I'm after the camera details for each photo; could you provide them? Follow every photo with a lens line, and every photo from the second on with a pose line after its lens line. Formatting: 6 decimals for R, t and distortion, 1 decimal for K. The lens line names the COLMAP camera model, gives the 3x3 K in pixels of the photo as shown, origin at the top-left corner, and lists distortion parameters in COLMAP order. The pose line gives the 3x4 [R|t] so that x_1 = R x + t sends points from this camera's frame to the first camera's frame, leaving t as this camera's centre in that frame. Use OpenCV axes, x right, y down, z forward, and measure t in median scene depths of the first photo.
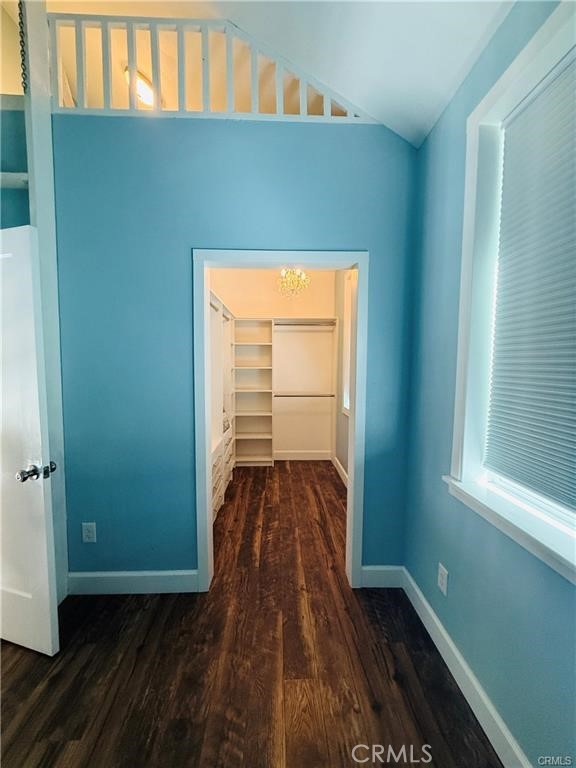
lens RADIAL K [[308.3, 0, 288.0], [0, 308.3, 384.0], [0, 0, 1]] dist [-0.001178, 0.000775]
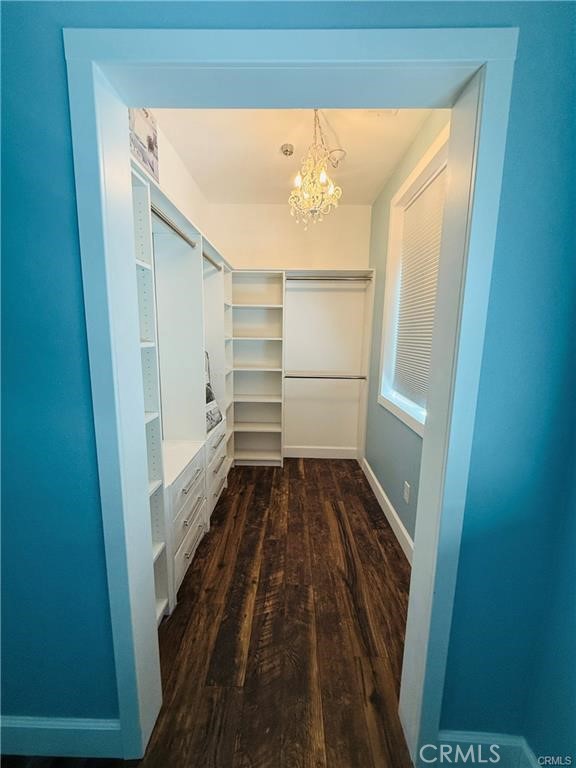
lens RADIAL K [[308.3, 0, 288.0], [0, 308.3, 384.0], [0, 0, 1]] dist [-0.001178, 0.000775]
pose [[0.998375, 0.019482, -0.053544, 0.004895], [-0.014679, 0.995953, 0.088665, -0.012936], [0.055055, -0.087735, 0.994621, 0.307545]]
